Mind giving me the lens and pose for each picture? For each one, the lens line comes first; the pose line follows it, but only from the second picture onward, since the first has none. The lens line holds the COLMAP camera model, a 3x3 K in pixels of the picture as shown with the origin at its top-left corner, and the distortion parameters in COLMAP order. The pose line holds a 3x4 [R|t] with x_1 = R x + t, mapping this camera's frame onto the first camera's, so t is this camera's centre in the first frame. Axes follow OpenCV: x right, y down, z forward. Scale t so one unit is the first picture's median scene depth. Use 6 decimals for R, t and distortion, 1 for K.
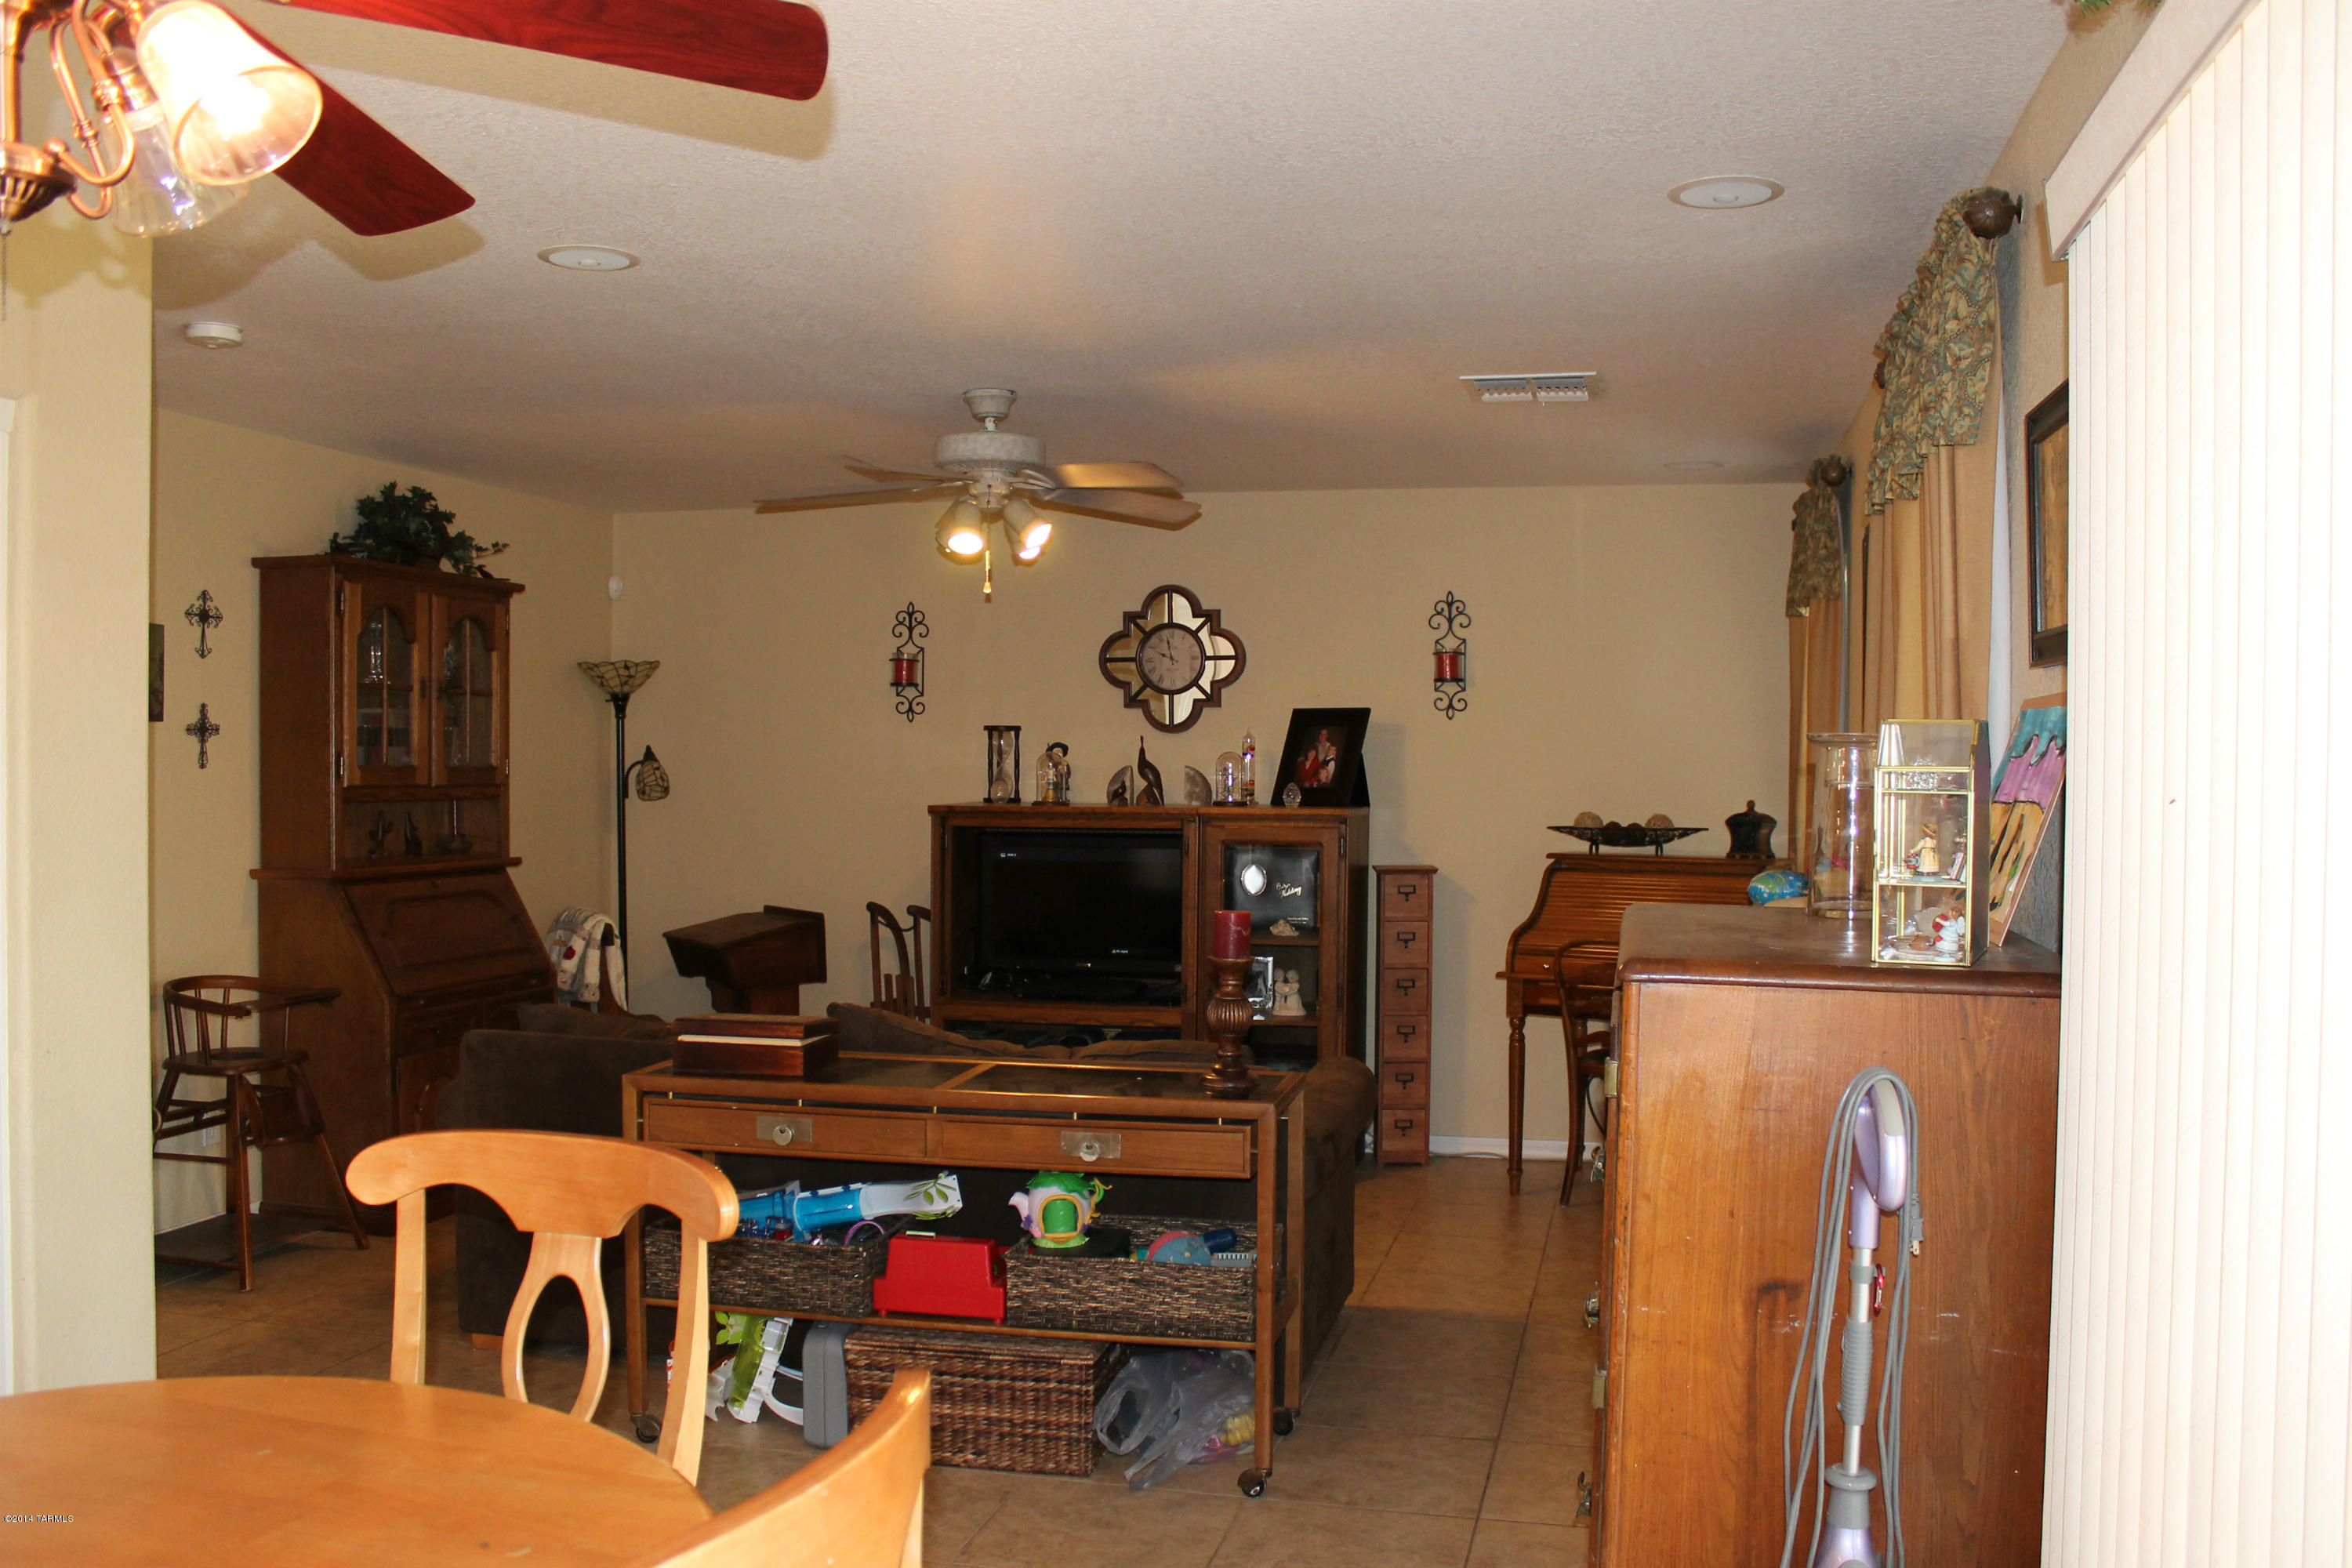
lens RADIAL K [[1957.4, 0, 1216.2], [0, 1957.4, 800.8], [0, 0, 1]] dist [-0.169966, 0.150425]
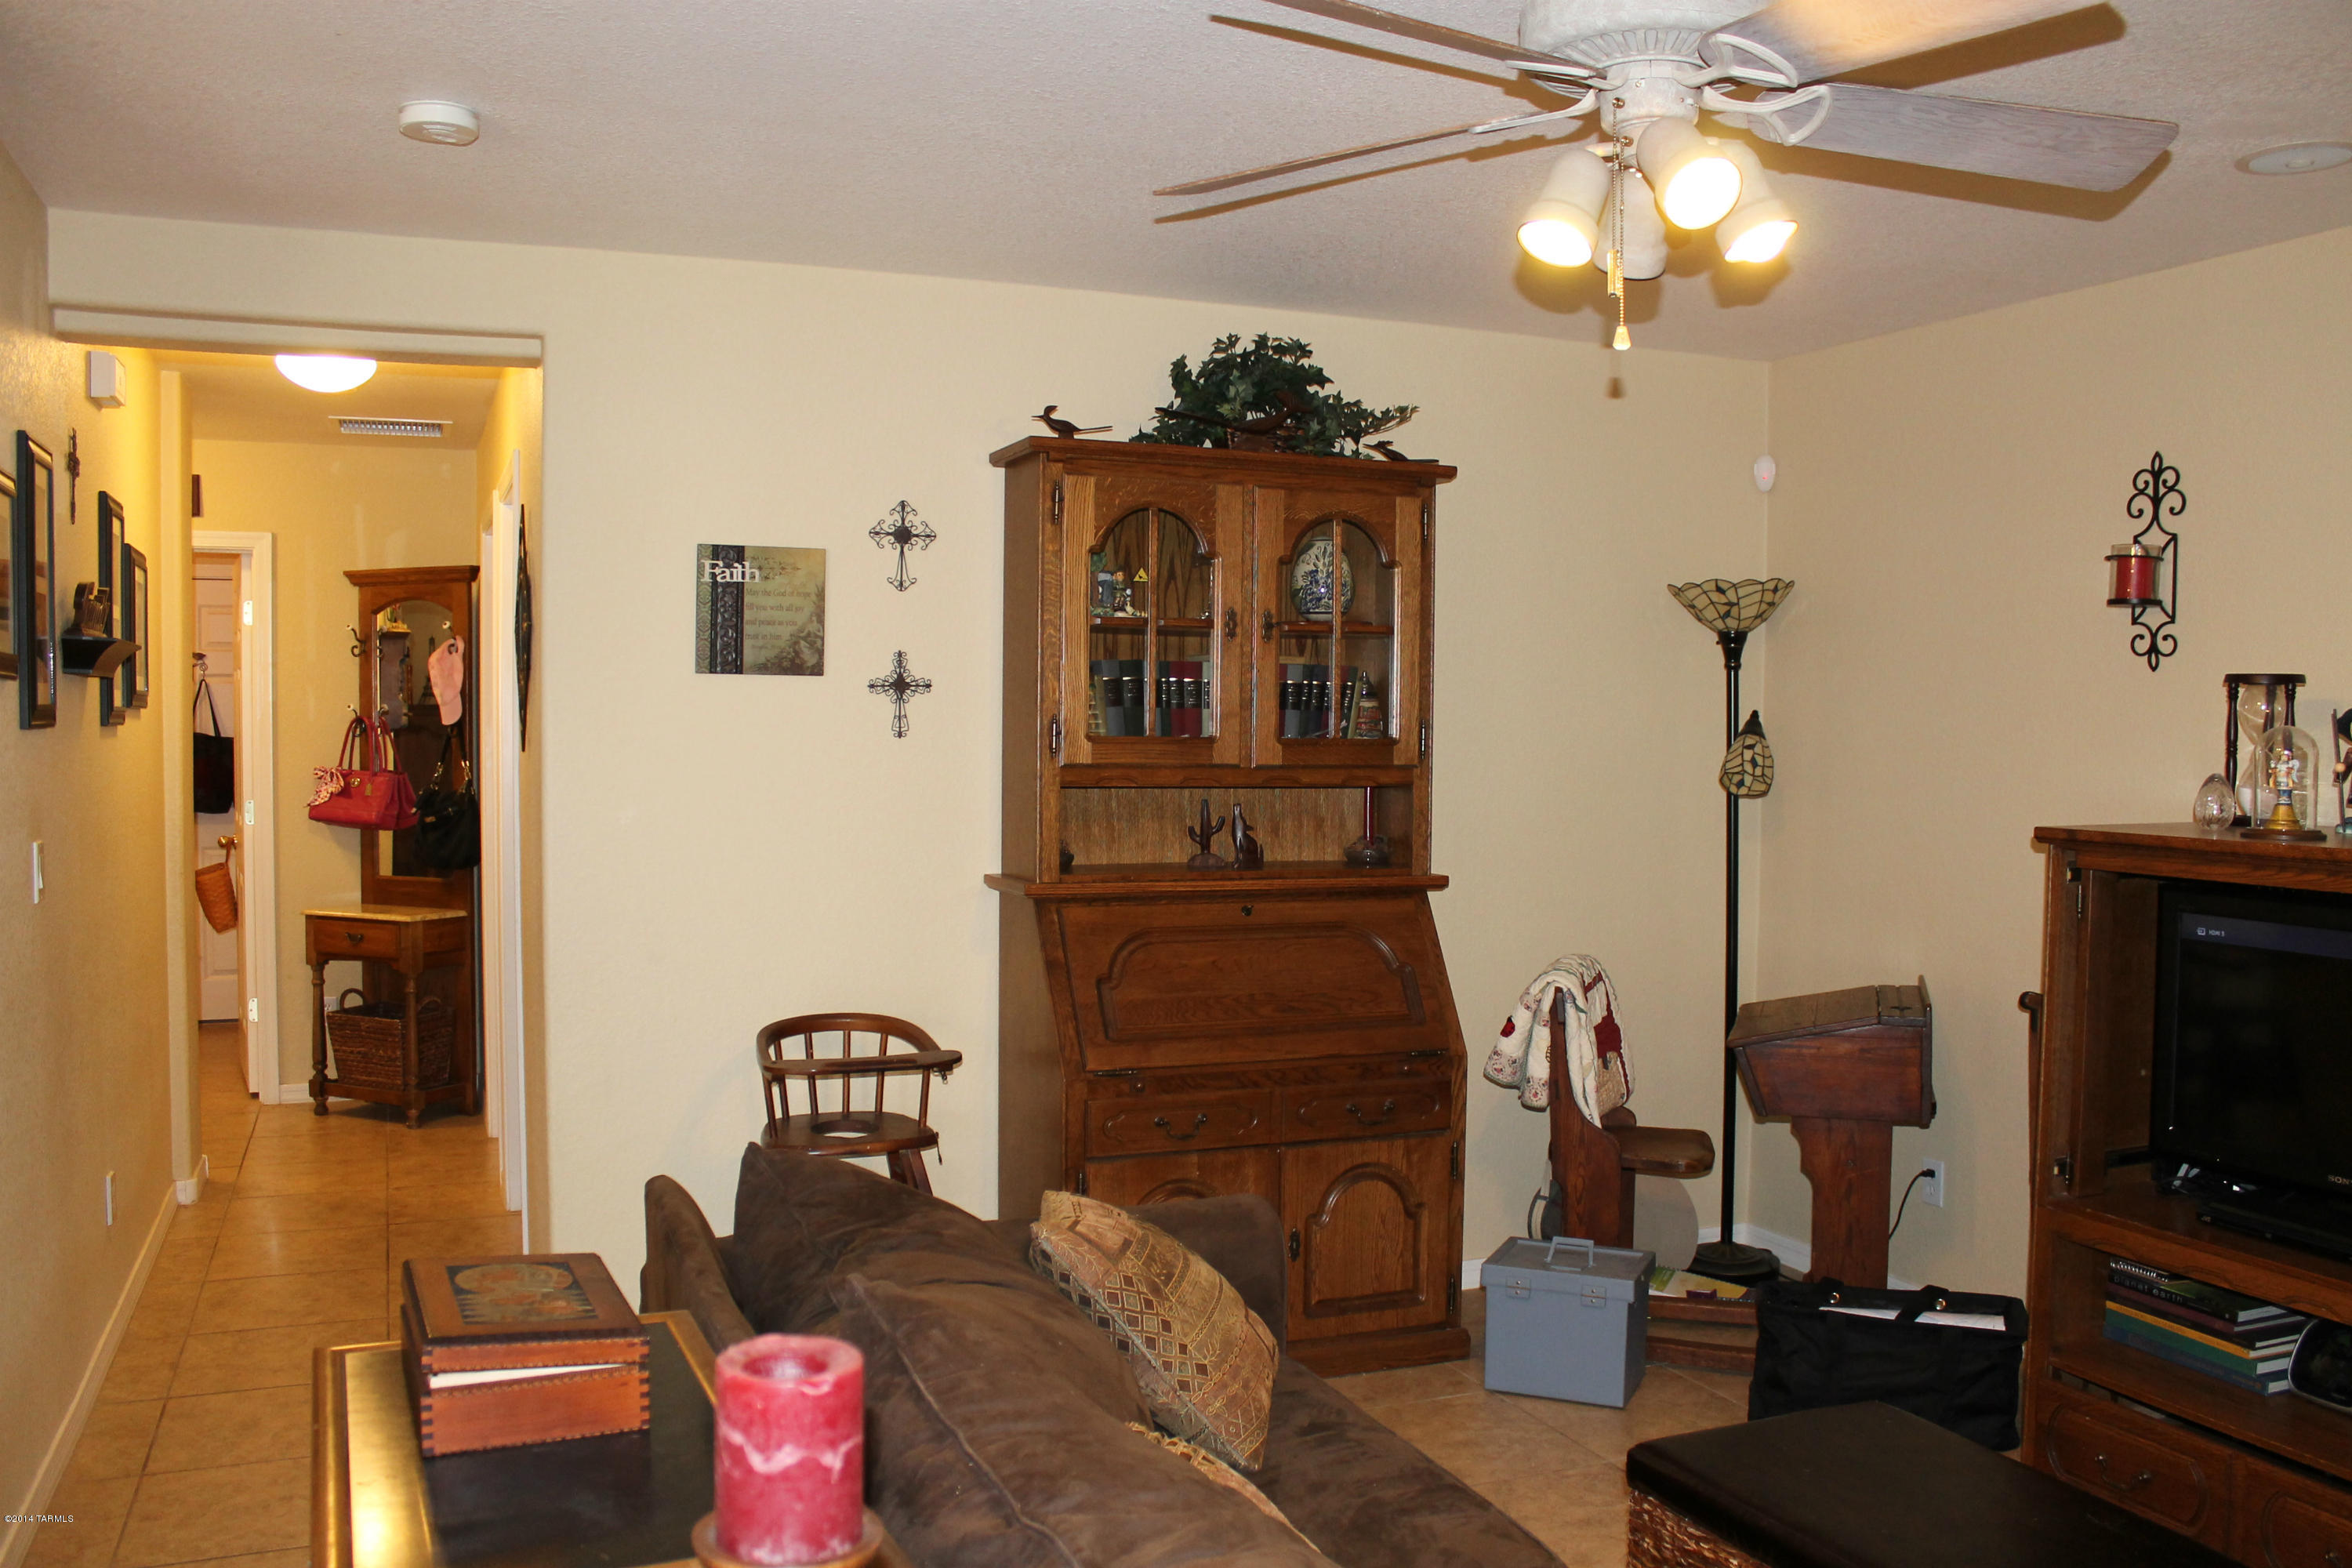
lens RADIAL K [[1957.4, 0, 1216.2], [0, 1957.4, 800.8], [0, 0, 1]] dist [-0.169966, 0.150425]
pose [[0.585364, 0.036282, -0.809959, 0.144435], [-0.024425, 0.999334, 0.027113, -0.013839], [0.810403, 0.003912, 0.585860, 0.557845]]
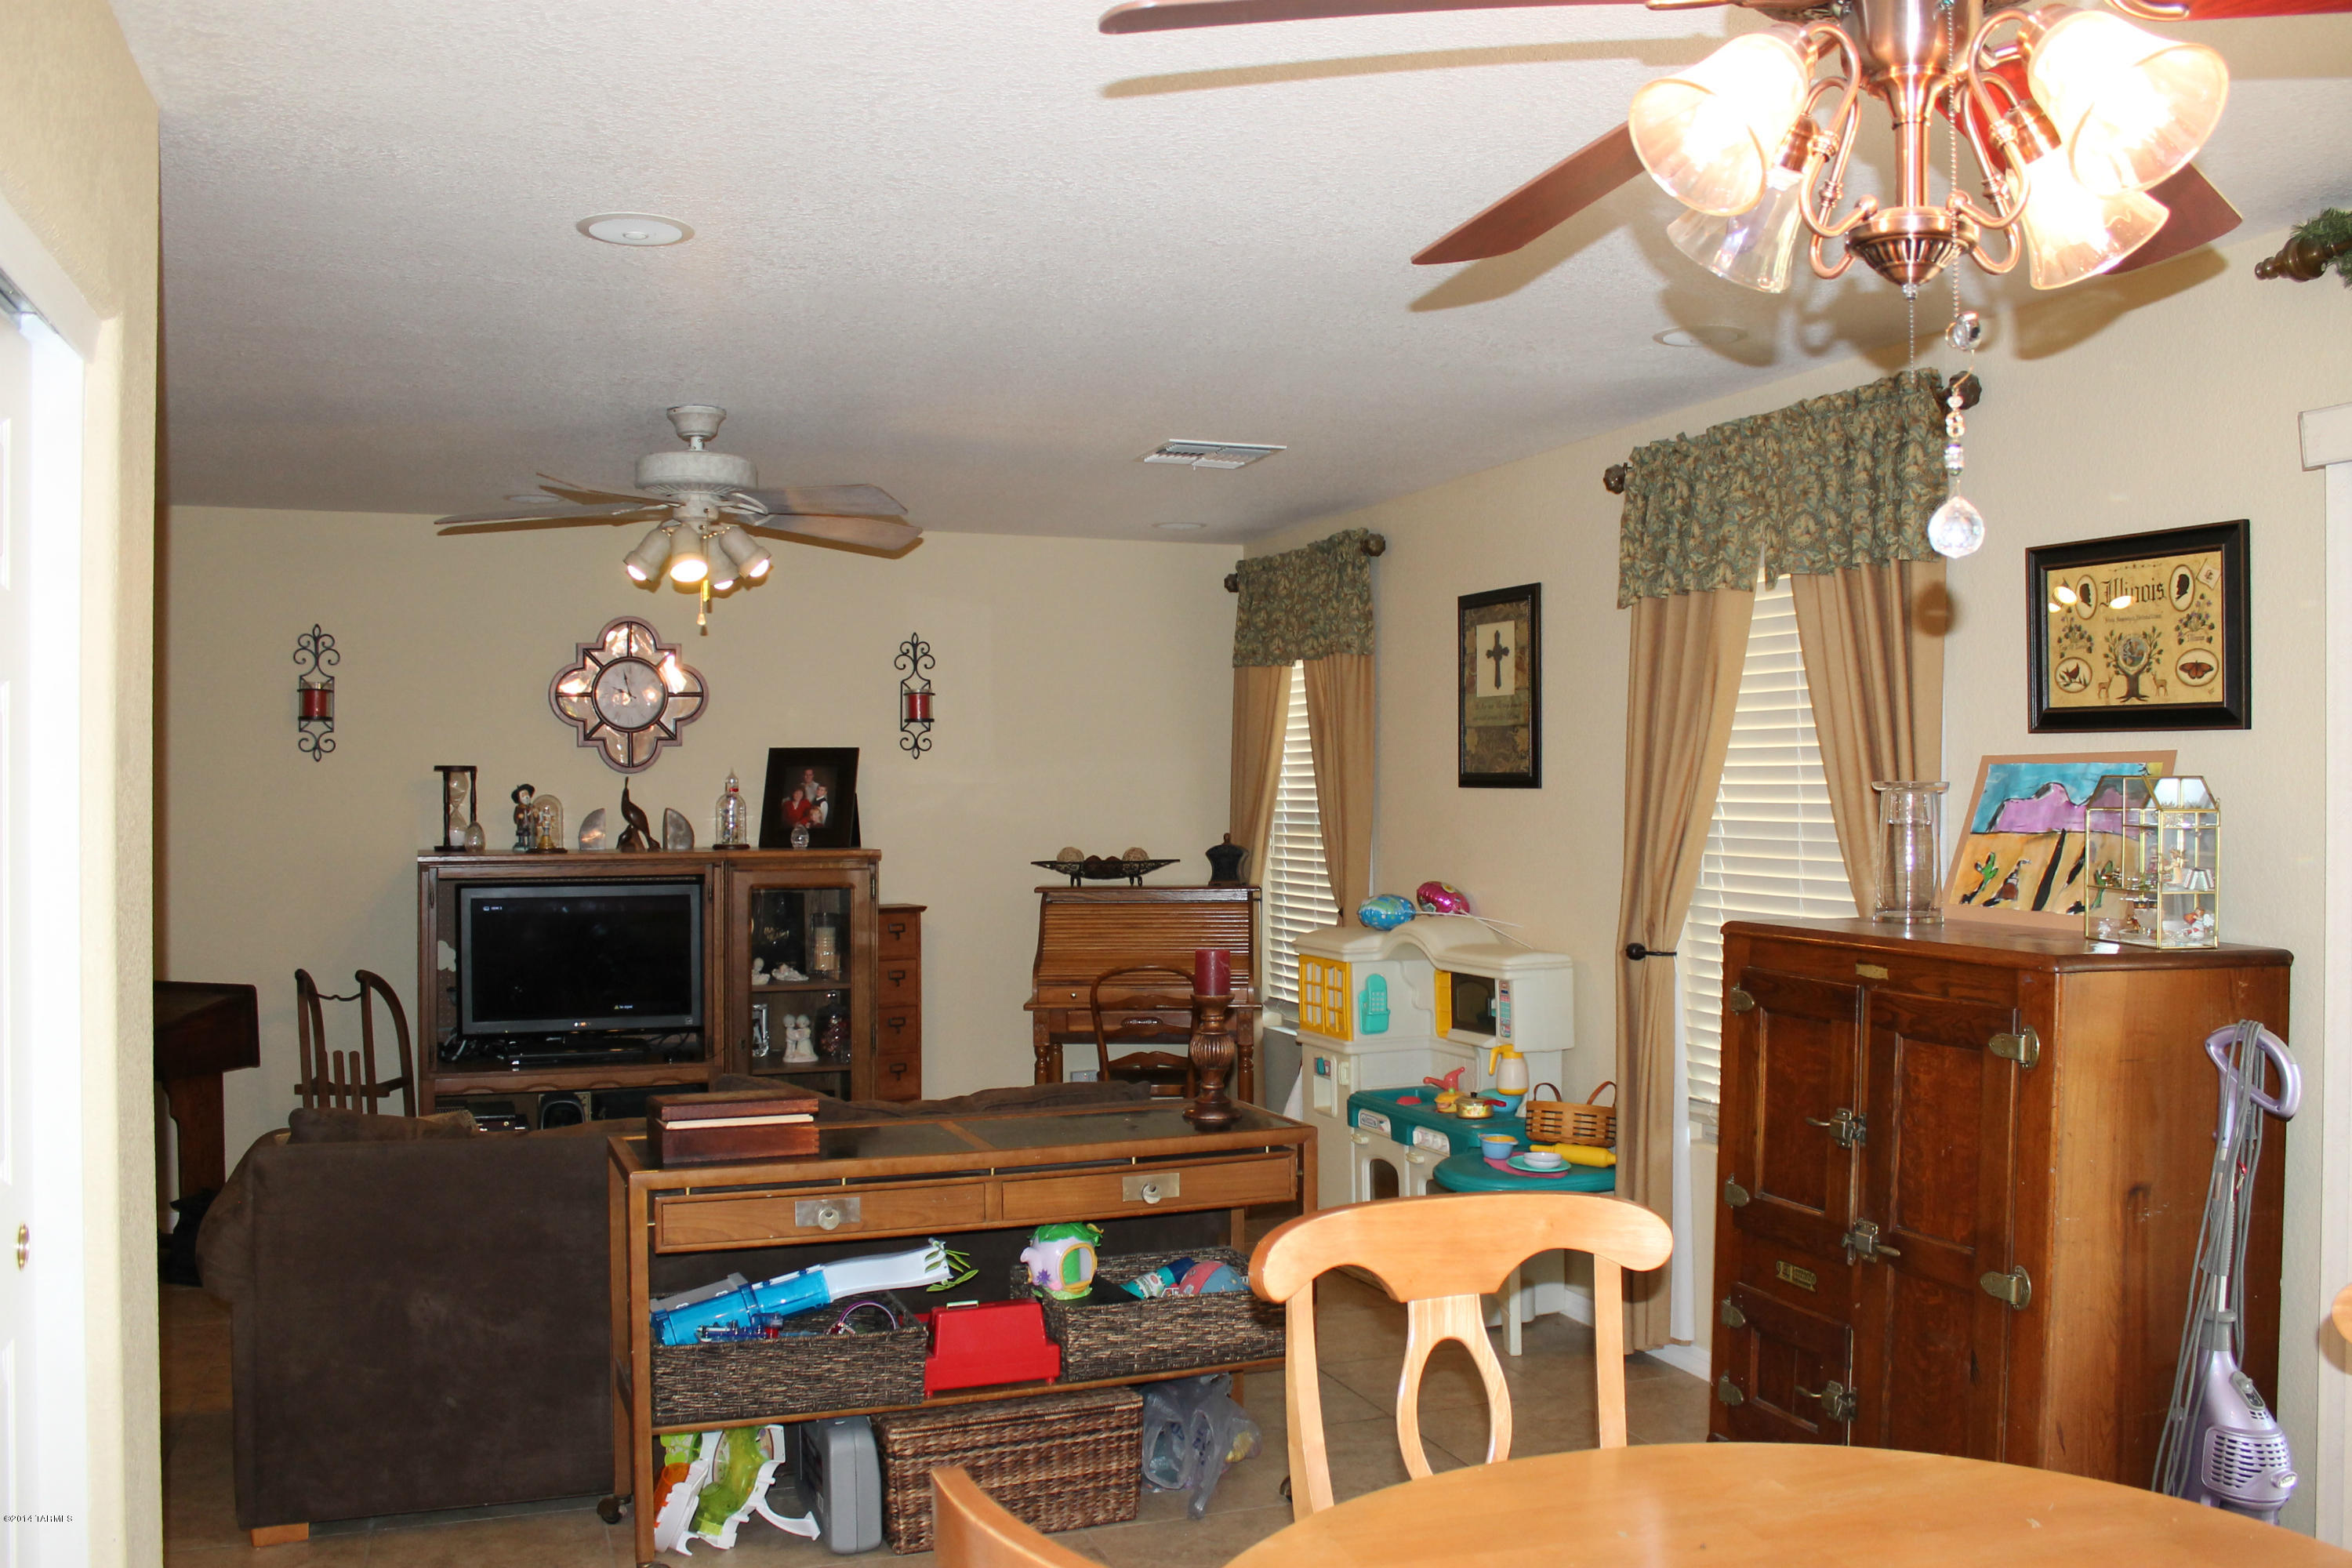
lens RADIAL K [[1958.5, 0, 1199.9], [0, 1958.5, 796.3], [0, 0, 1]] dist [-0.165676, 0.139763]
pose [[0.835277, -0.009041, 0.549755, -0.348543], [0.019355, 0.999729, -0.012966, -0.007003], [-0.549489, 0.021471, 0.835225, 0.081666]]
